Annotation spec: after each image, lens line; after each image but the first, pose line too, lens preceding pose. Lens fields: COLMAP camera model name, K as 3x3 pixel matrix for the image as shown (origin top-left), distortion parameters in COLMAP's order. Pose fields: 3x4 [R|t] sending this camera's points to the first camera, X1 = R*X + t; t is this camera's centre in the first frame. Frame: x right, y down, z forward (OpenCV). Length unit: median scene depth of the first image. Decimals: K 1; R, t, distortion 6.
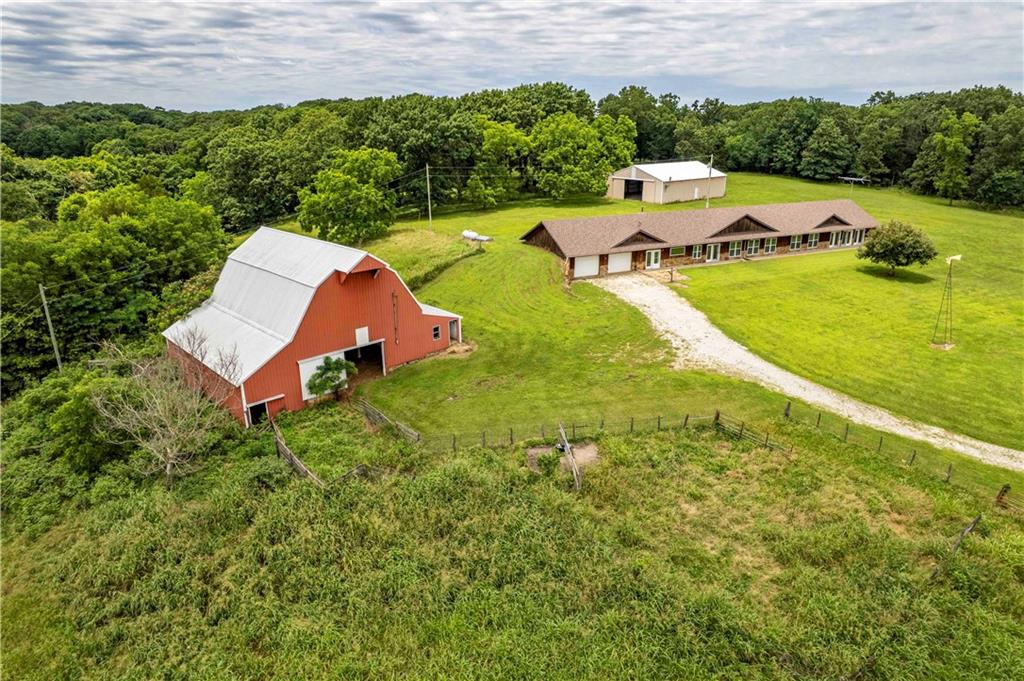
lens RADIAL K [[661.6, 0, 516.6], [0, 661.6, 338.6], [0, 0, 1]] dist [-0.068071, 0.059524]
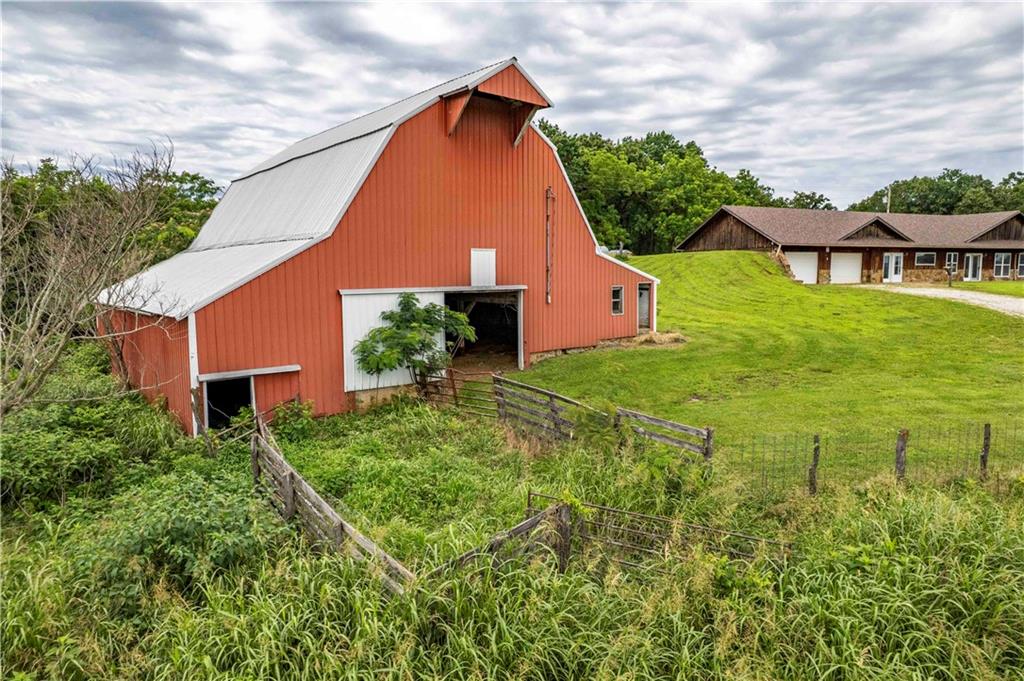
lens RADIAL K [[661.6, 0, 511.0], [0, 661.6, 337.6], [0, 0, 1]] dist [-0.068071, 0.059524]
pose [[0.997355, 0.005051, -0.072506, -0.112340], [-0.020797, 0.975706, -0.218095, 0.087667], [0.069643, 0.219026, 0.973230, 0.351182]]
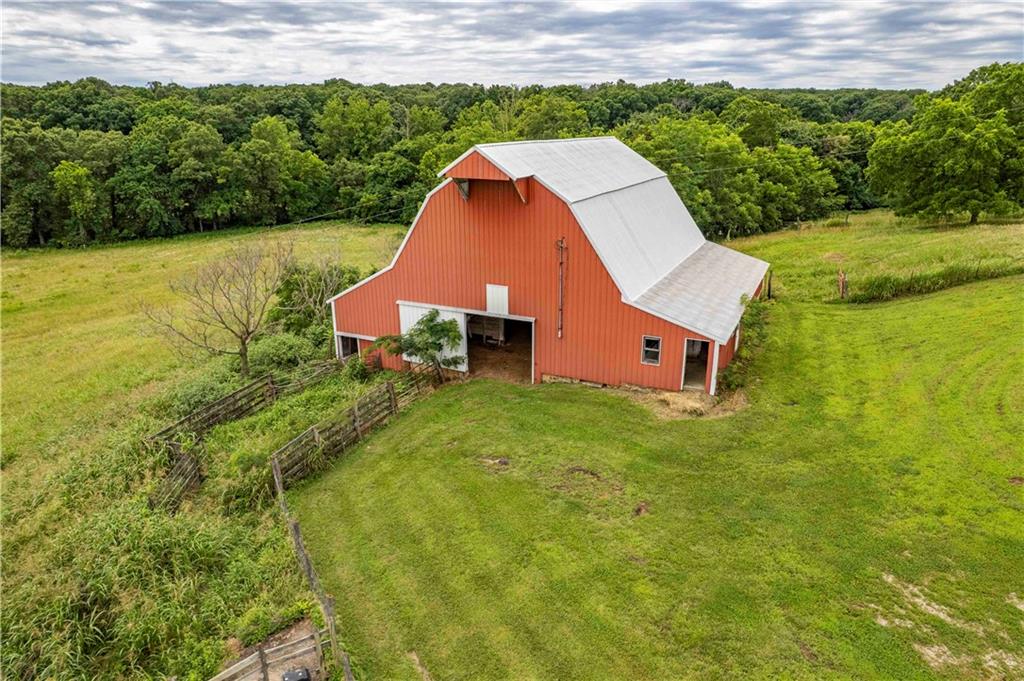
lens RADIAL K [[661.6, 0, 513.5], [0, 661.6, 340.5], [0, 0, 1]] dist [-0.068071, 0.059524]
pose [[0.323323, 0.297259, -0.898387, 0.190332], [-0.294496, 0.933842, 0.203003, -0.057492], [0.899296, 0.198936, 0.389475, 0.488739]]
